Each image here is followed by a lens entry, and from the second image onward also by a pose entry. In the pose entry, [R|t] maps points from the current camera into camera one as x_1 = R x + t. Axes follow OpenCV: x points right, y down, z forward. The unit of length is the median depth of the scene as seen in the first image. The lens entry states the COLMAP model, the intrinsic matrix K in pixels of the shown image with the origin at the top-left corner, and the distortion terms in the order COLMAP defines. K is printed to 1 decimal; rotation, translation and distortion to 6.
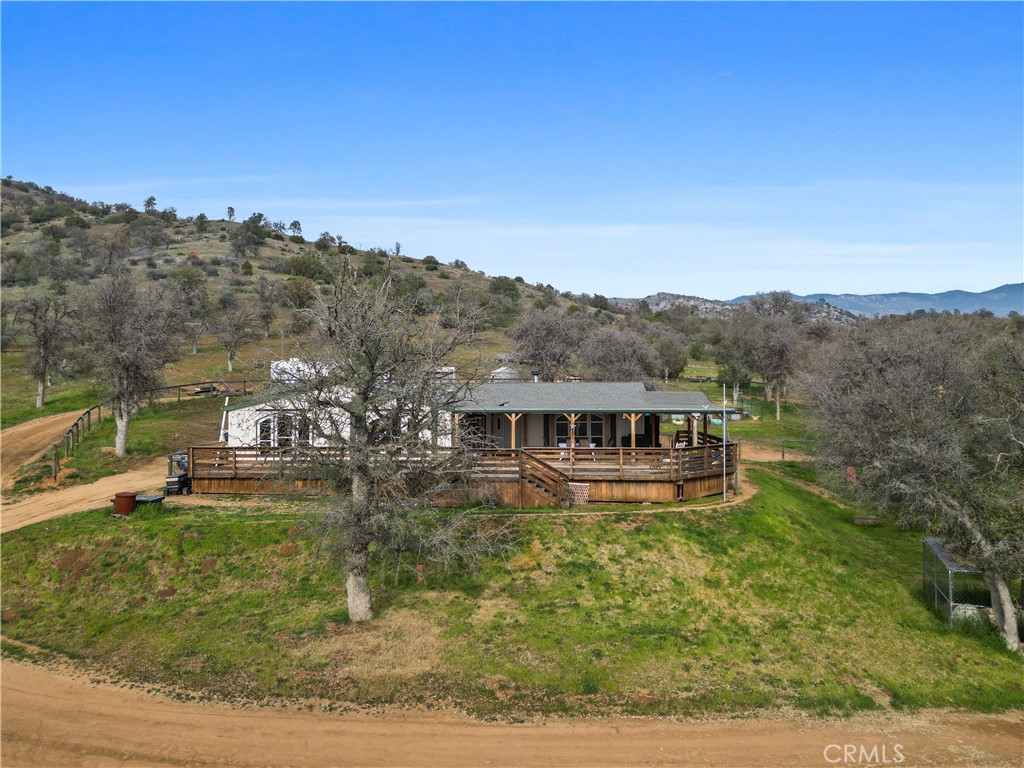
lens RADIAL K [[726.6, 0, 511.4], [0, 726.6, 436.0], [0, 0, 1]] dist [0.081199, -0.084526]
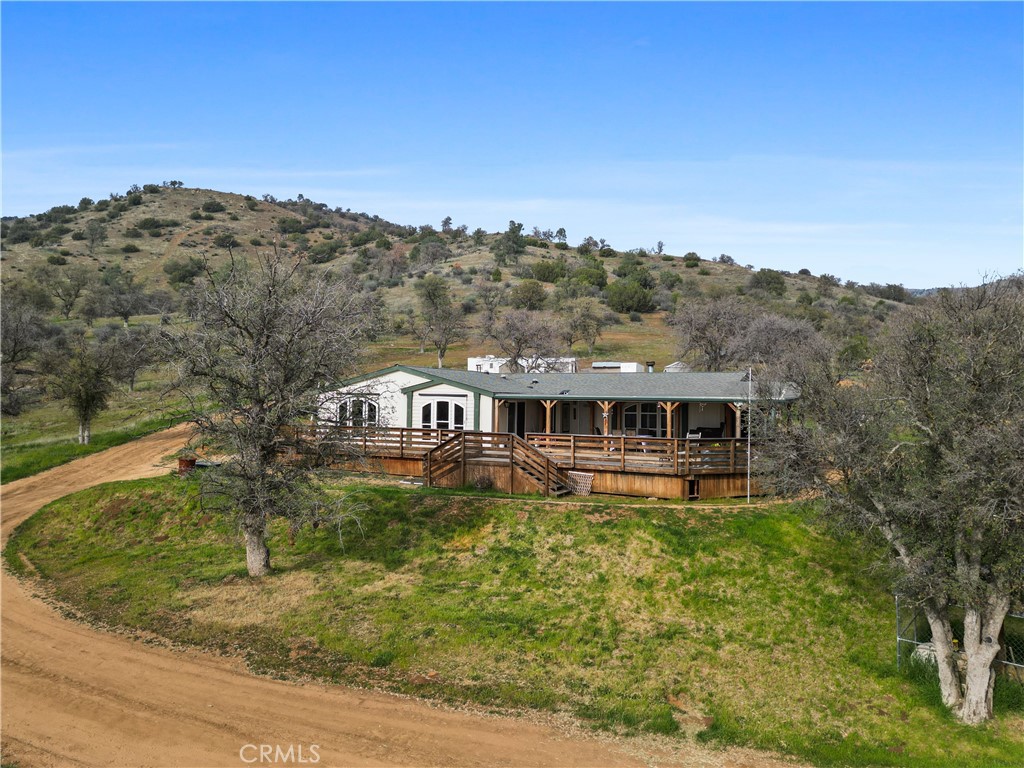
lens RADIAL K [[726.6, 0, 511.4], [0, 726.6, 436.0], [0, 0, 1]] dist [0.081199, -0.084526]
pose [[0.925852, 0.035002, -0.376262, 0.485848], [-0.036217, 0.999337, 0.003846, 0.022448], [0.376147, 0.010066, 0.926505, 0.111331]]
